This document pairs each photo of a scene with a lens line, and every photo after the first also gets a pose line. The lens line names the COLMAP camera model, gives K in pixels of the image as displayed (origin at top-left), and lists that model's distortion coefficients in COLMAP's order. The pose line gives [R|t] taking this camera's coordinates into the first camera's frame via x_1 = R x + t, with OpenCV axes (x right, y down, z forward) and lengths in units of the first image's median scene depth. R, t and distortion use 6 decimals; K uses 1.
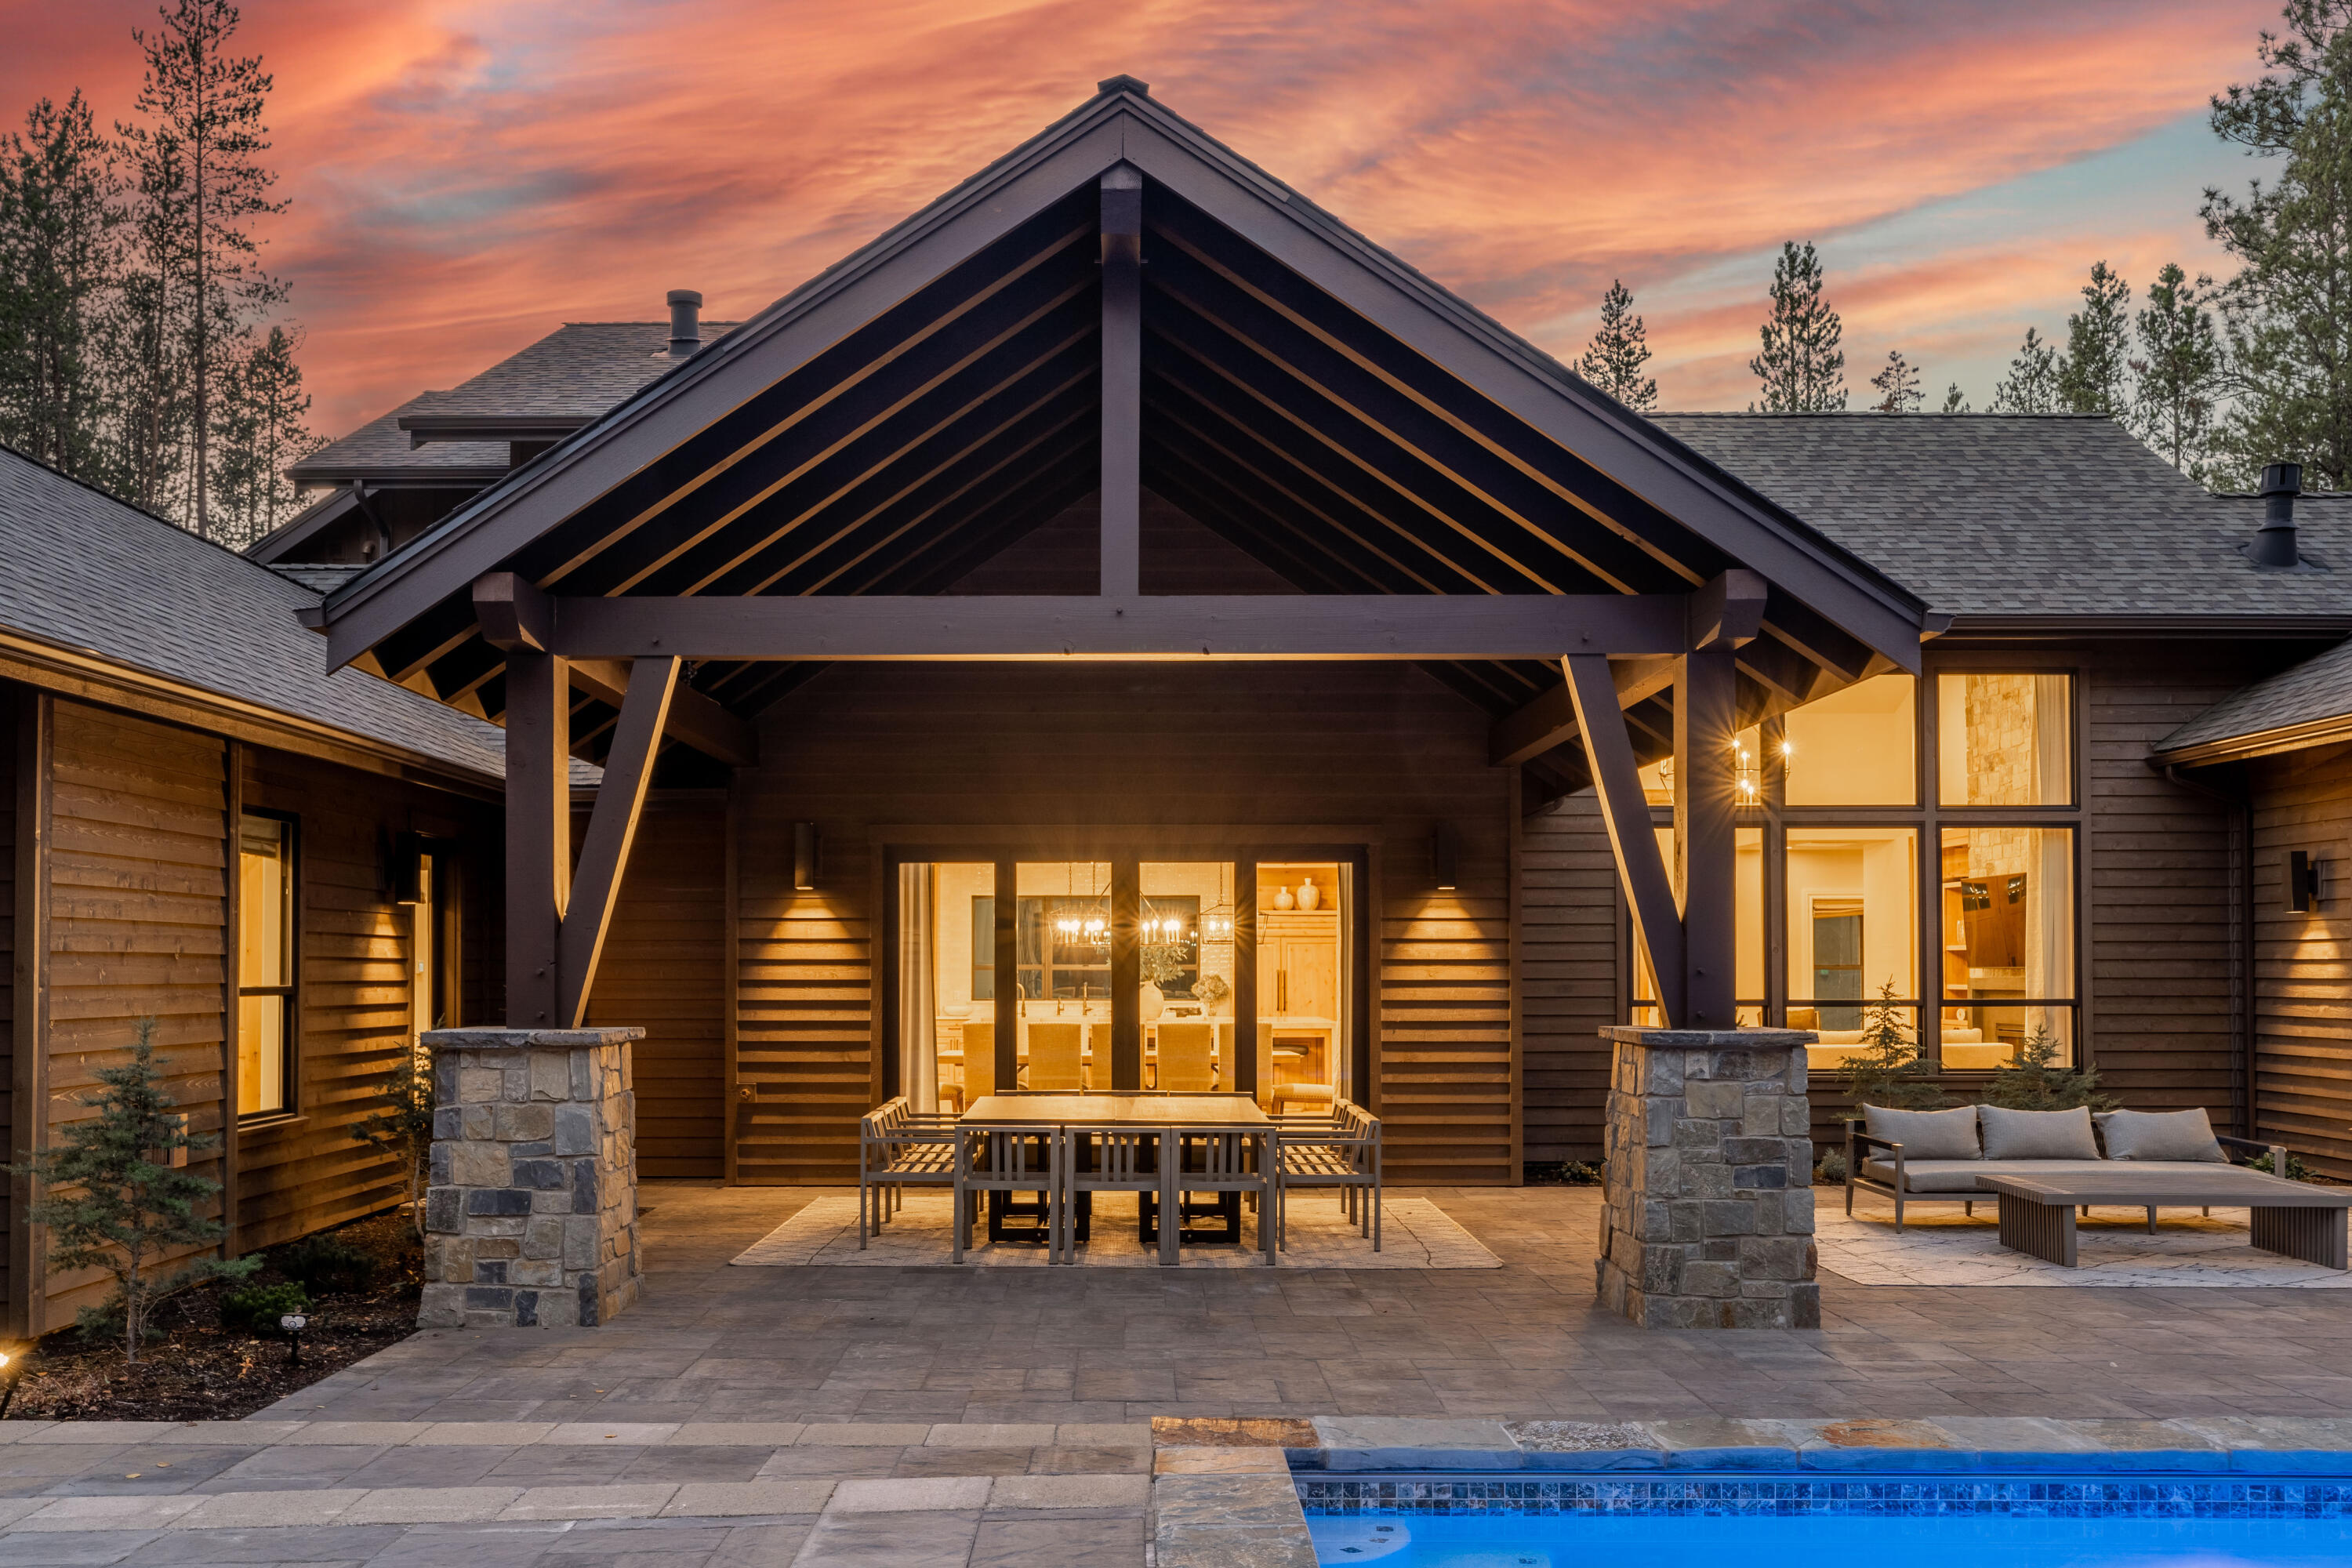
lens RADIAL K [[1930.4, 0, 1173.9], [0, 1930.4, 862.7], [0, 0, 1]] dist [-0.002270, 0.000833]
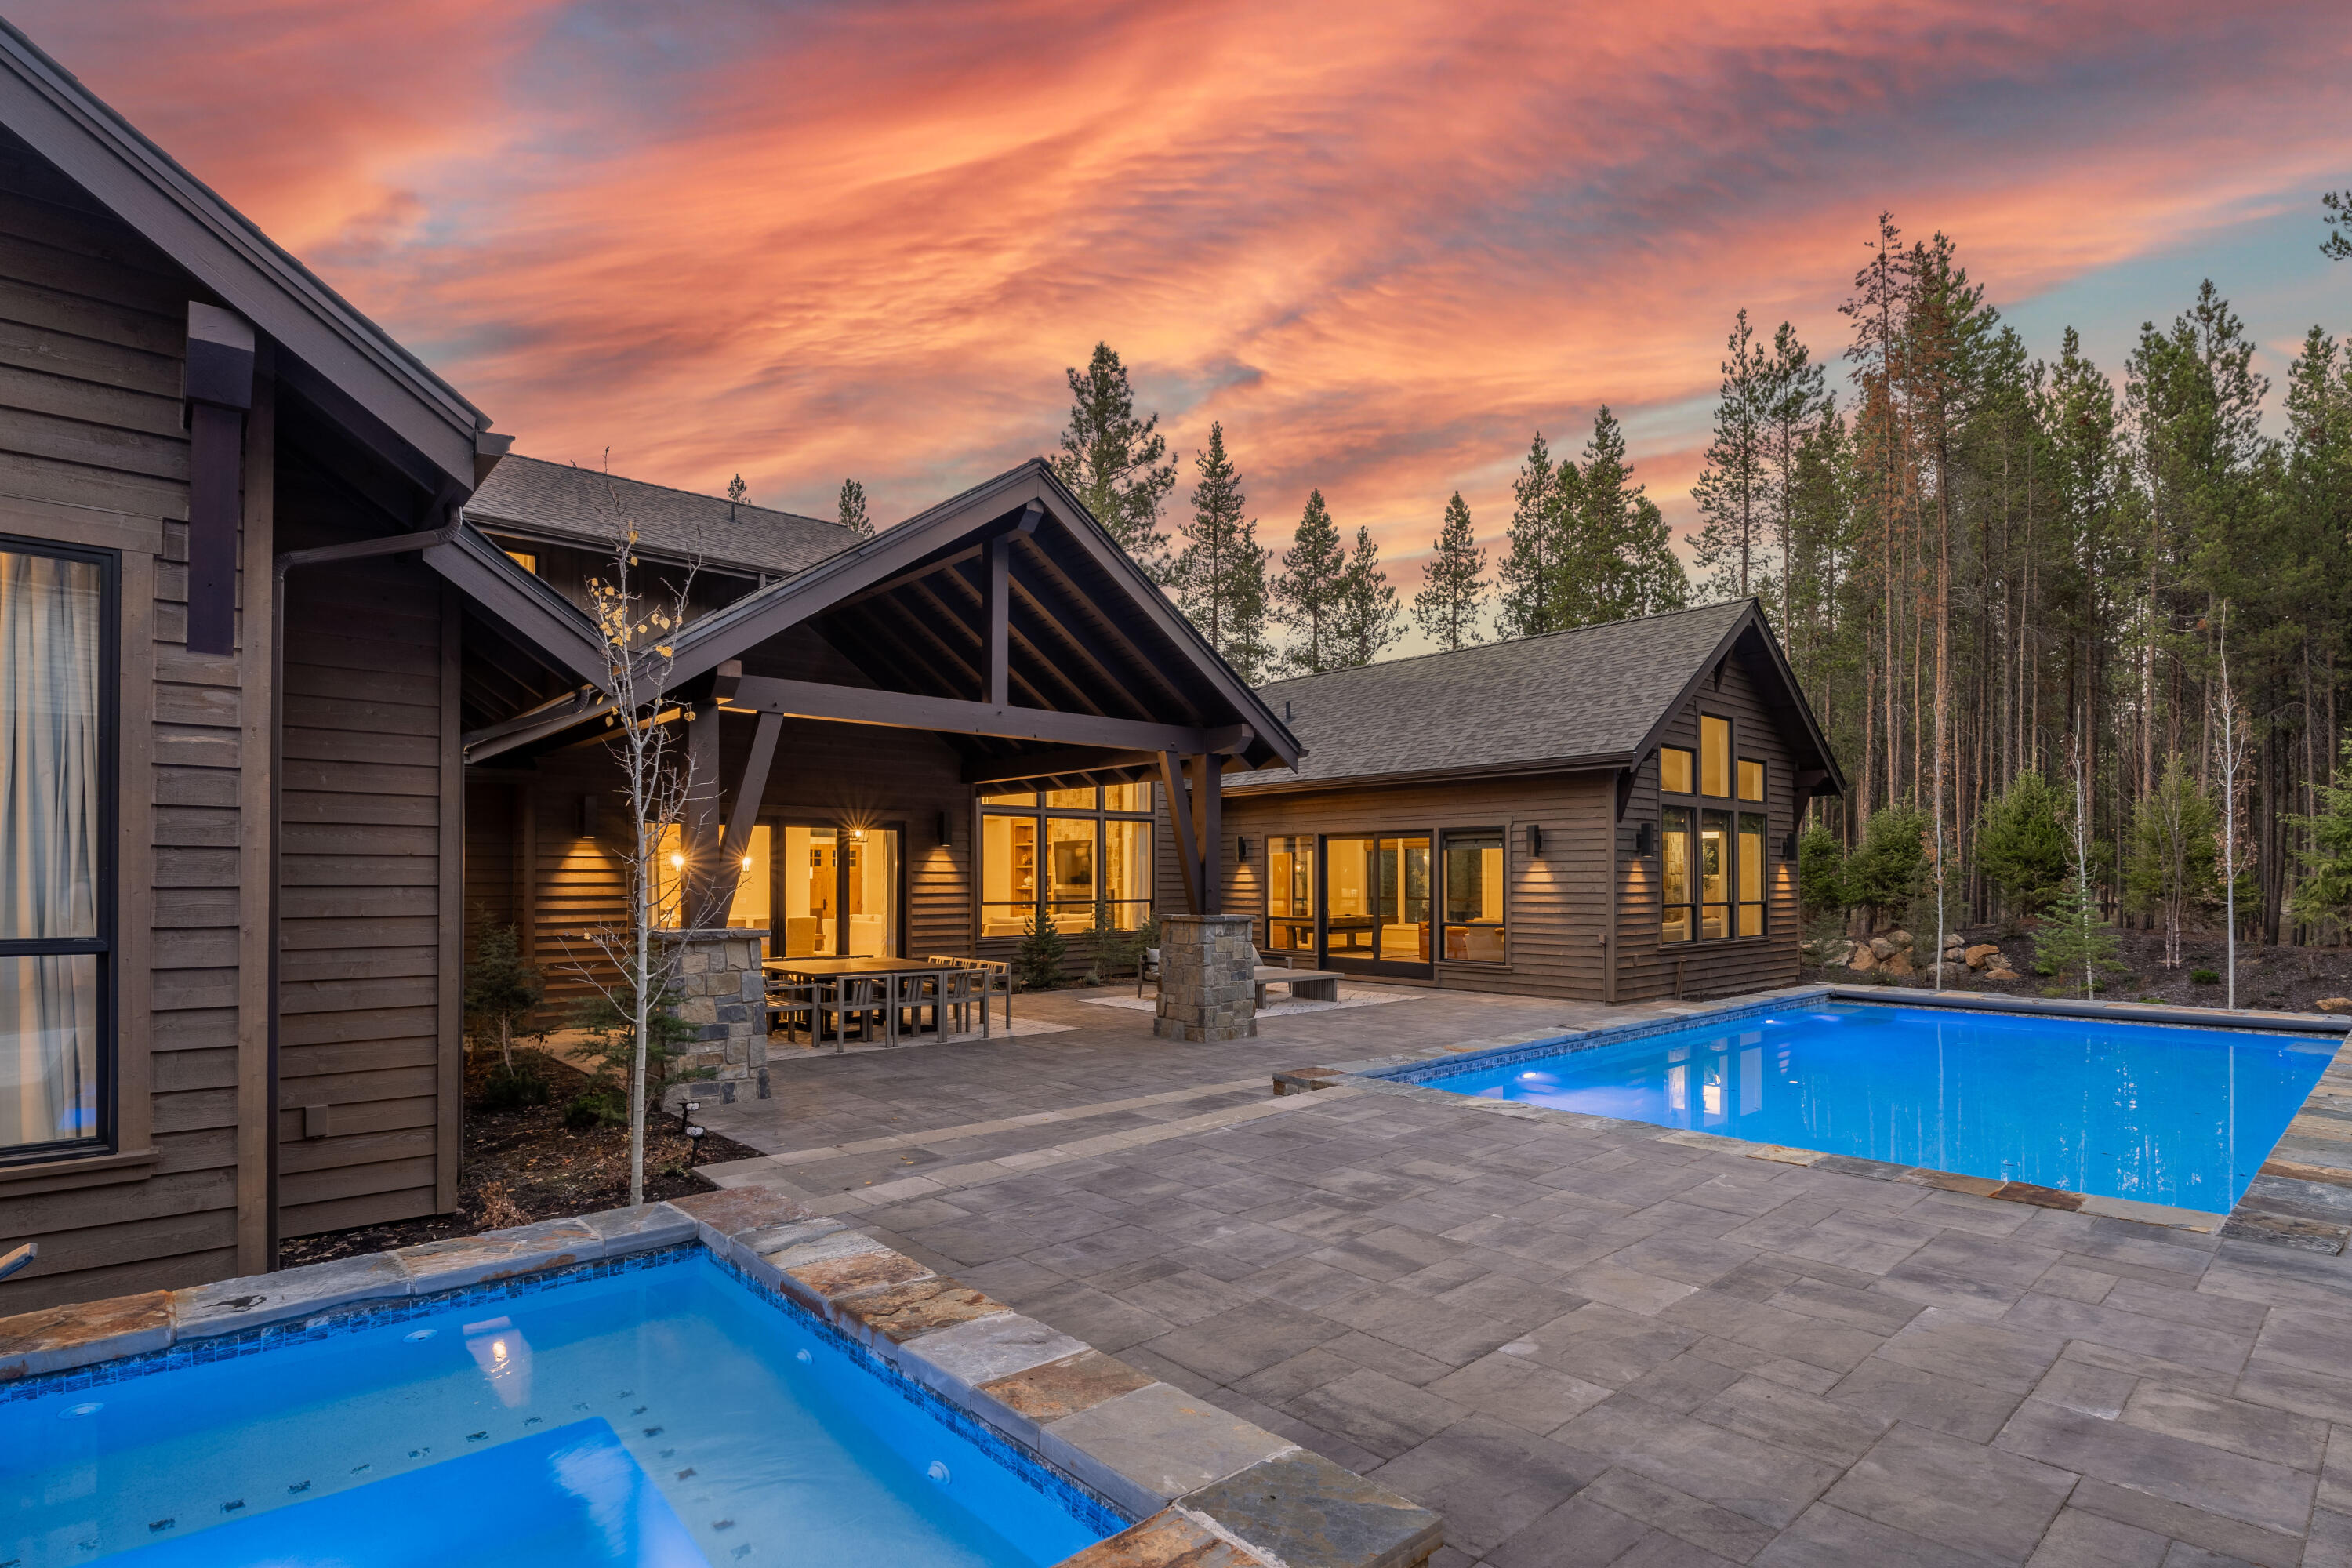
lens RADIAL K [[1140.6, 0, 1174.1], [0, 1140.6, 804.5], [0, 0, 1]] dist [-0.002009, -0.003007]
pose [[0.746203, 0.044523, 0.664228, -0.715022], [-0.037379, 0.998989, -0.024970, -0.012351], [-0.664668, -0.006196, 0.747113, -0.009426]]
